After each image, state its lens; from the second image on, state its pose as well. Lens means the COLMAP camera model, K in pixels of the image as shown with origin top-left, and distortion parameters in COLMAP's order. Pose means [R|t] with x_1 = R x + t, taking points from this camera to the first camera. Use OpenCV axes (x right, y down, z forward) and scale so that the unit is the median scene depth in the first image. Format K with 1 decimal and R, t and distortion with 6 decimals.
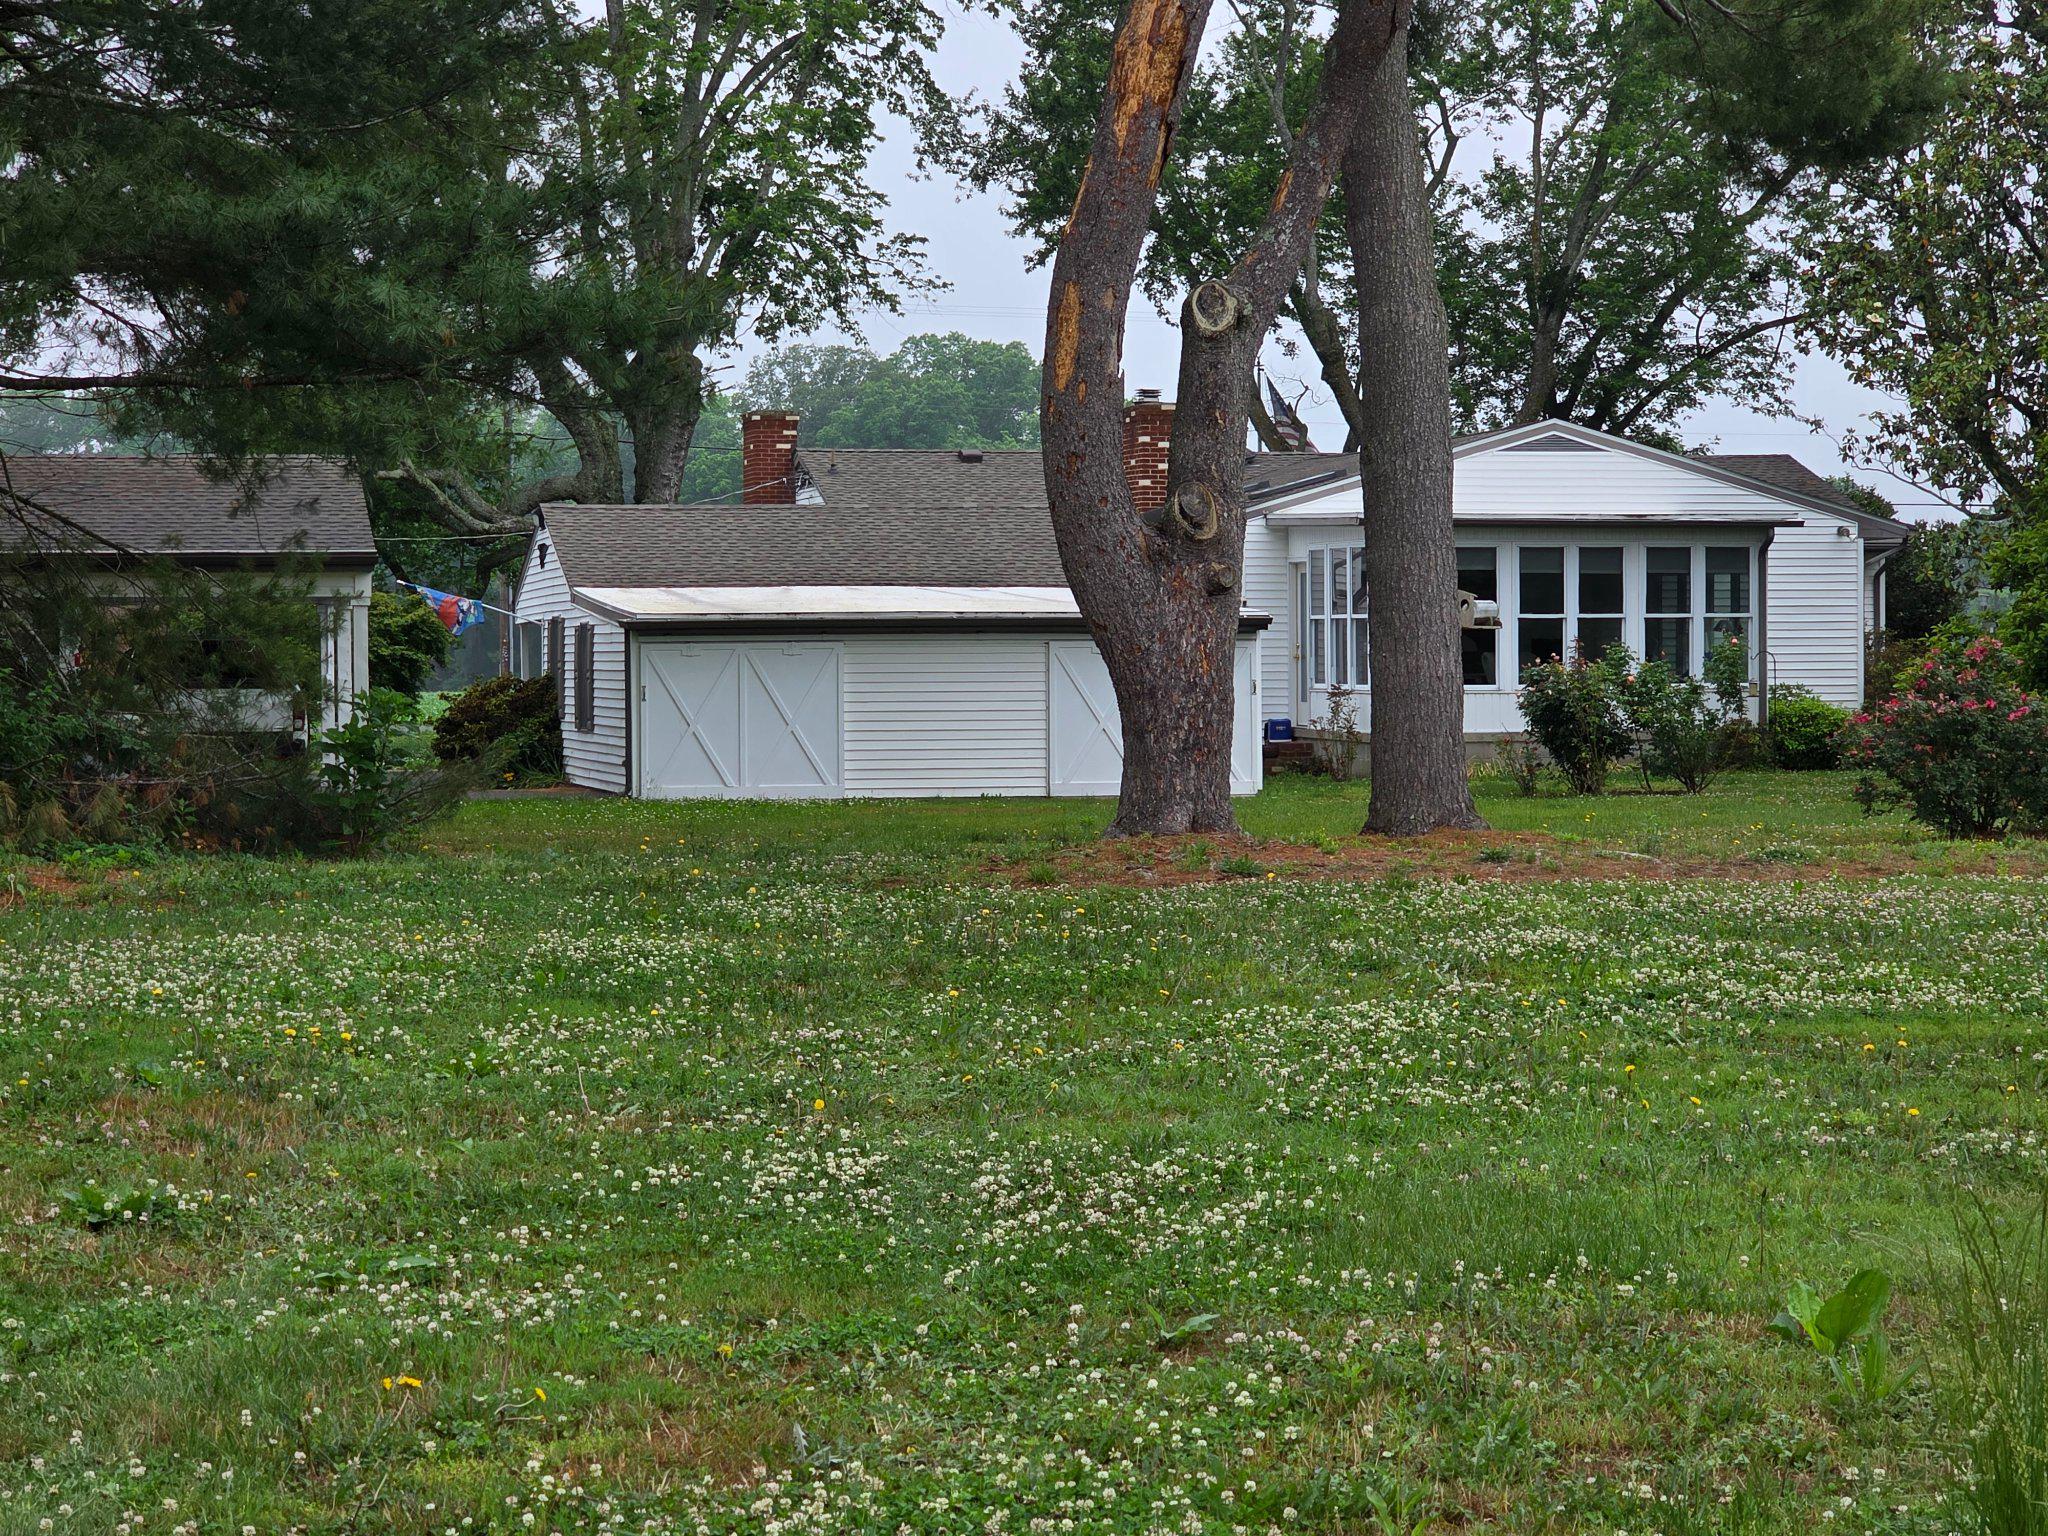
lens RADIAL K [[4709.5, 0, 1024.2], [0, 4709.5, 766.8], [0, 0, 1]] dist [-0.023660, 0.000000]
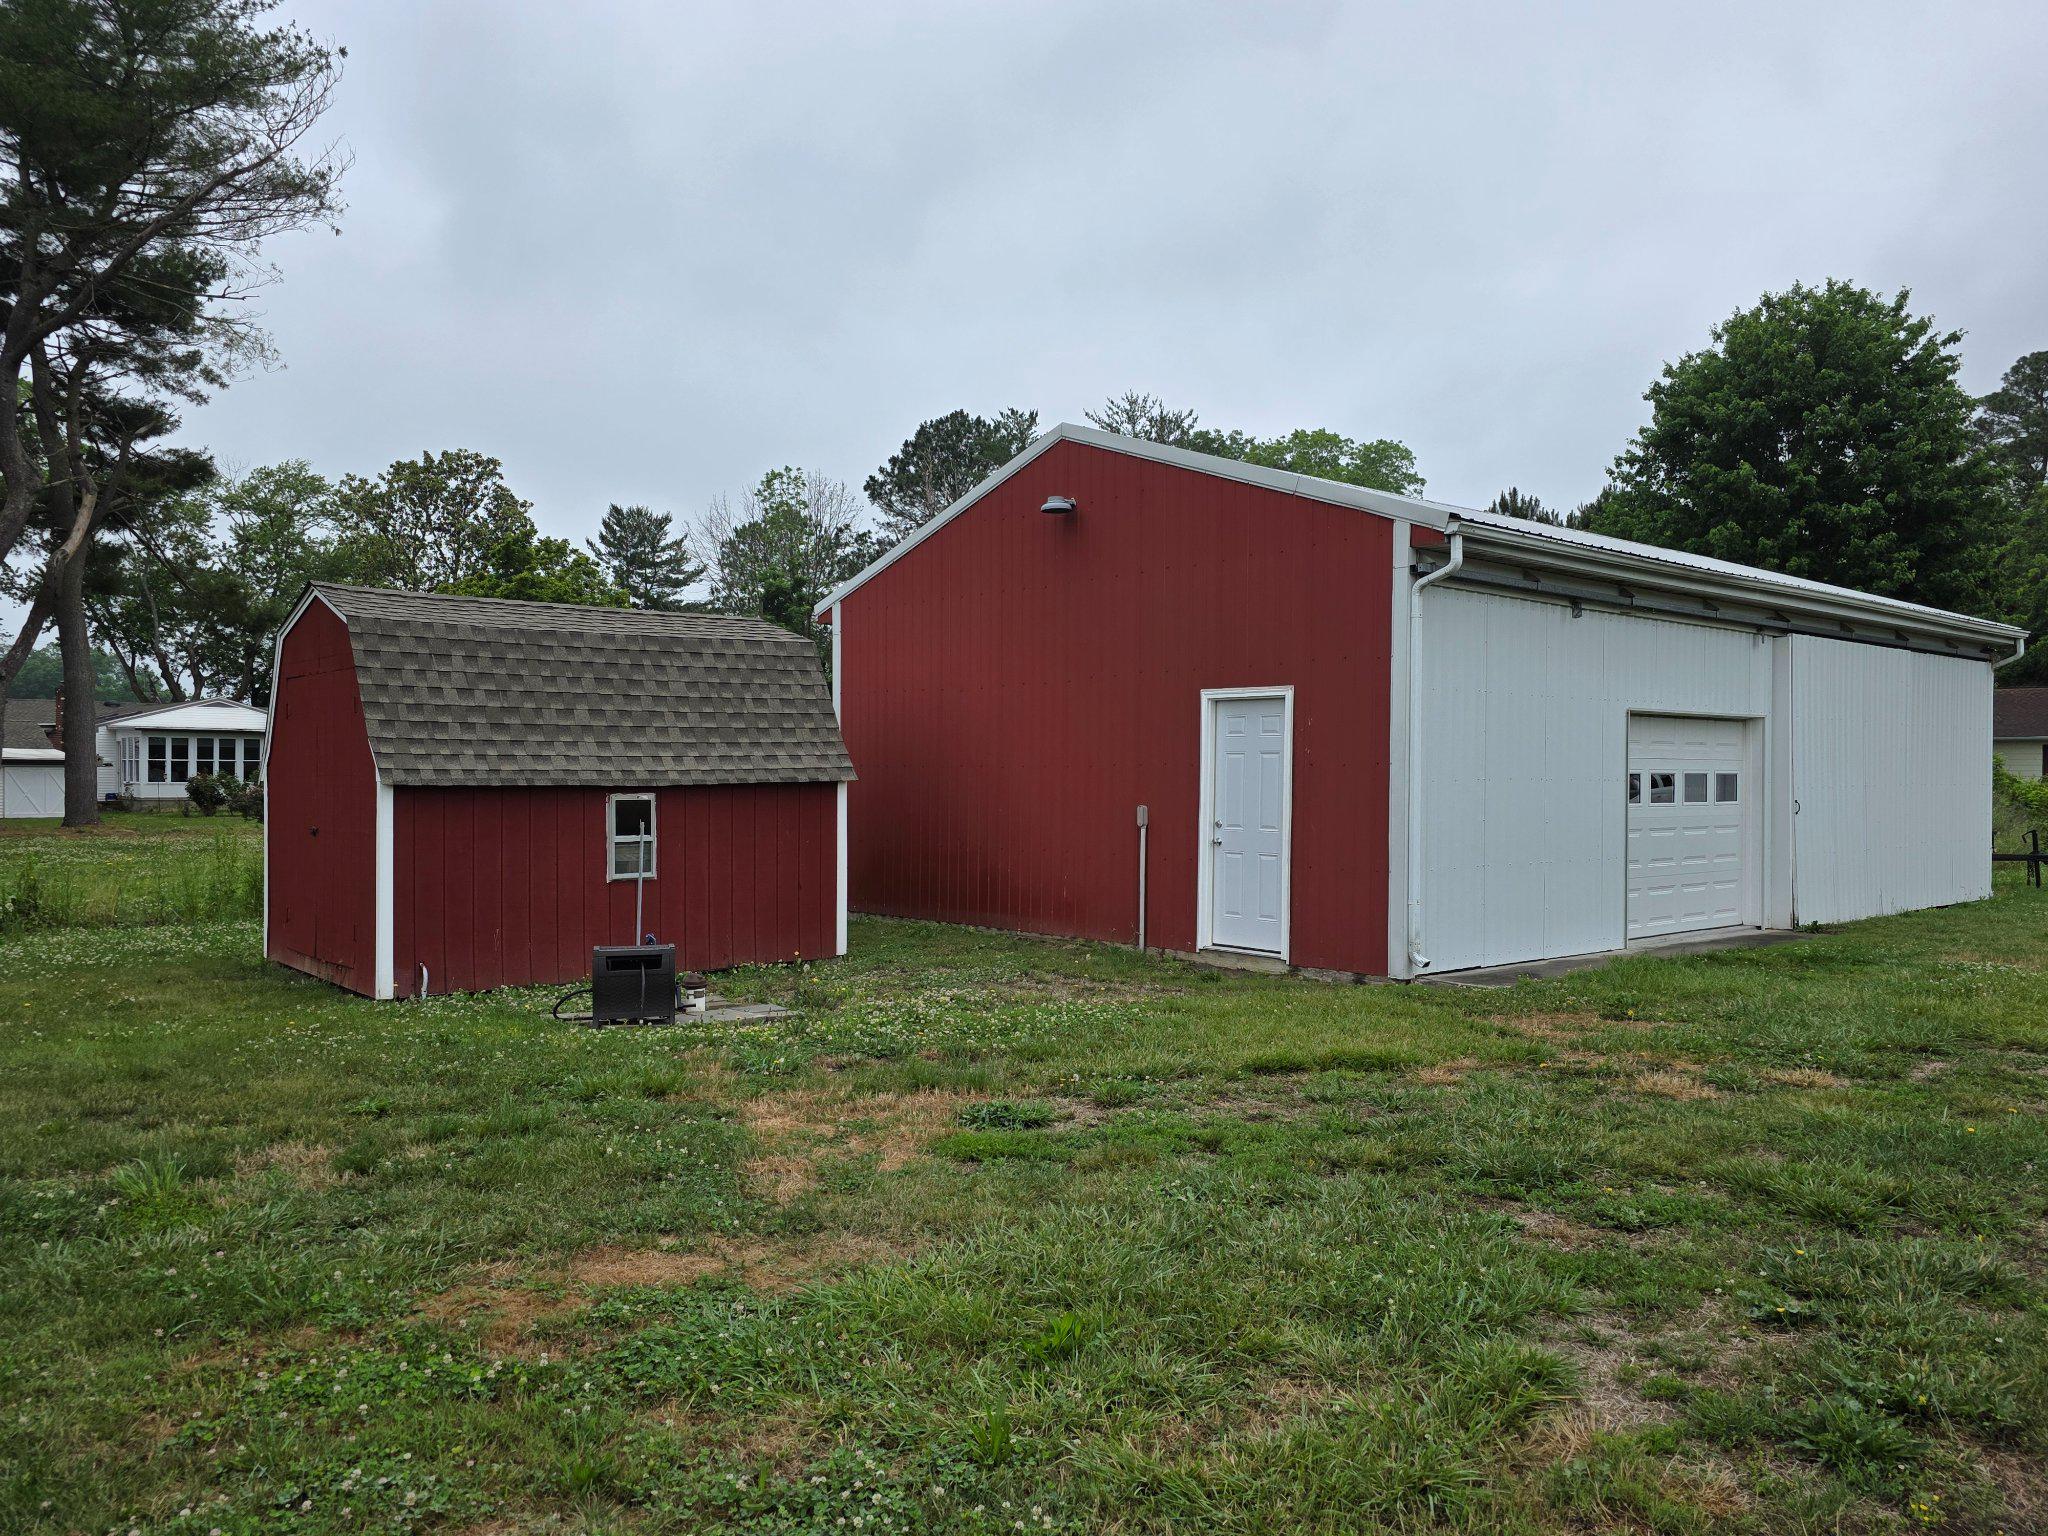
lens RADIAL K [[1503.9, 0, 1022.8], [0, 1503.9, 772.9], [0, 0, 1]] dist [-0.005699, -0.002175]
pose [[0.845533, 0.004958, 0.533900, 0.036608], [0.007709, 0.999739, -0.021492, 0.001913], [-0.533867, 0.022288, 0.845274, -0.129879]]
